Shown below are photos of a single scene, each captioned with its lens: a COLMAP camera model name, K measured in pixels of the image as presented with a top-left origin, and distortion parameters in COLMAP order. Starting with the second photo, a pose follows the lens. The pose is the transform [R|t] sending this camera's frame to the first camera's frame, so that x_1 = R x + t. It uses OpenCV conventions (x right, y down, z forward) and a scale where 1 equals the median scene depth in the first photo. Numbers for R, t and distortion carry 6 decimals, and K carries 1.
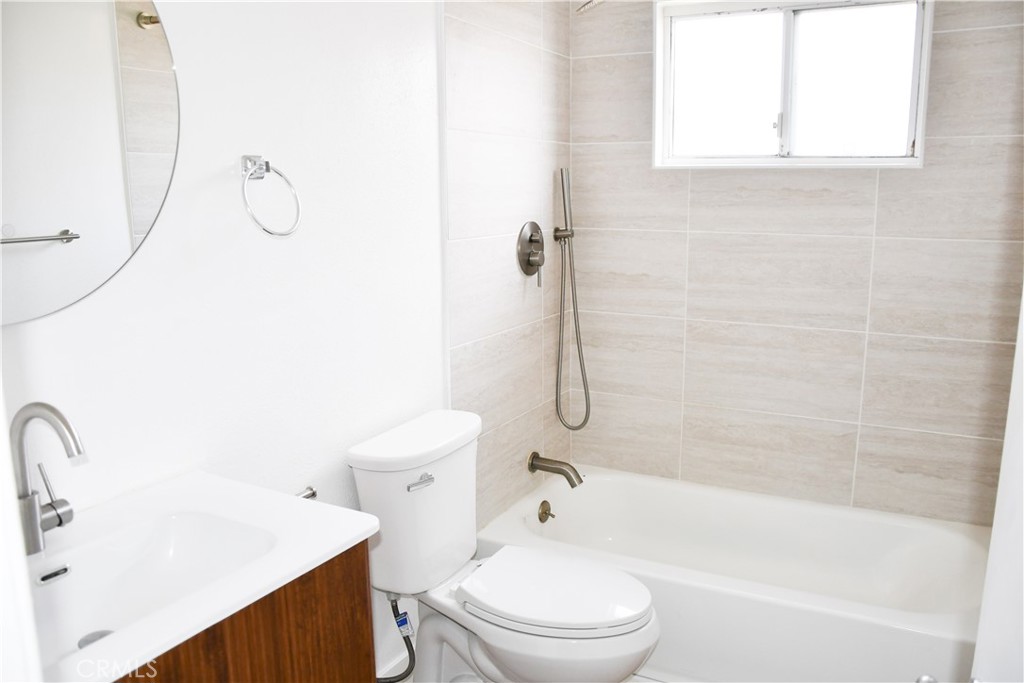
lens RADIAL K [[798.8, 0, 516.3], [0, 798.8, 351.1], [0, 0, 1]] dist [-0.165680, 0.129836]
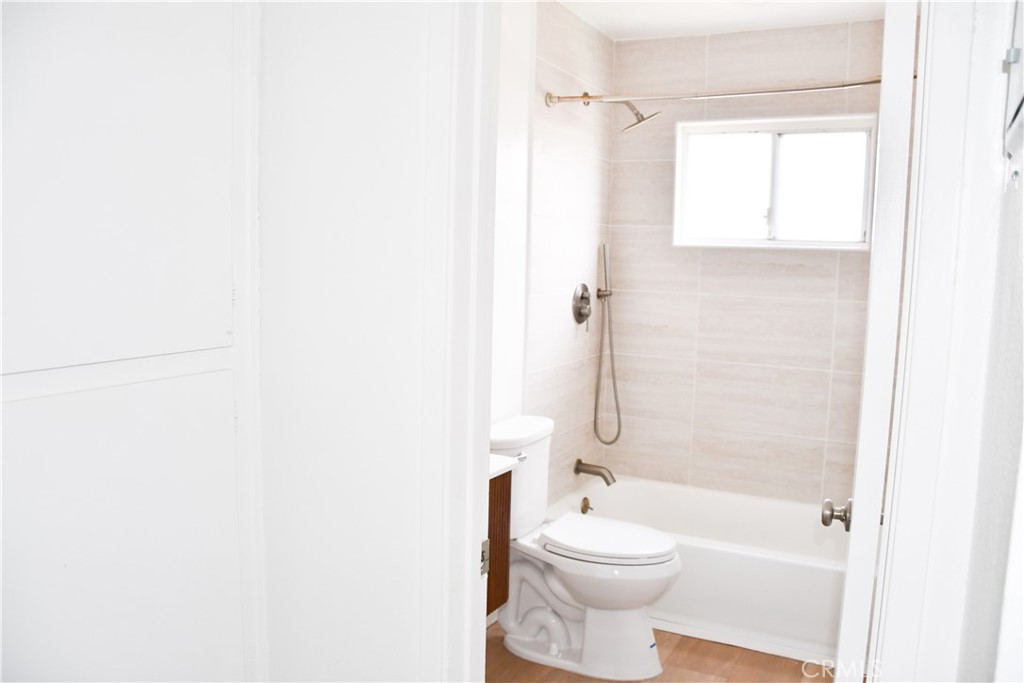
lens RADIAL K [[798.8, 0, 516.3], [0, 798.8, 351.1], [0, 0, 1]] dist [-0.165680, 0.129836]
pose [[0.999598, 0.027759, 0.005838, -0.093602], [-0.027206, 0.996445, -0.079738, 0.058570], [-0.008031, 0.079547, 0.996799, -0.314904]]
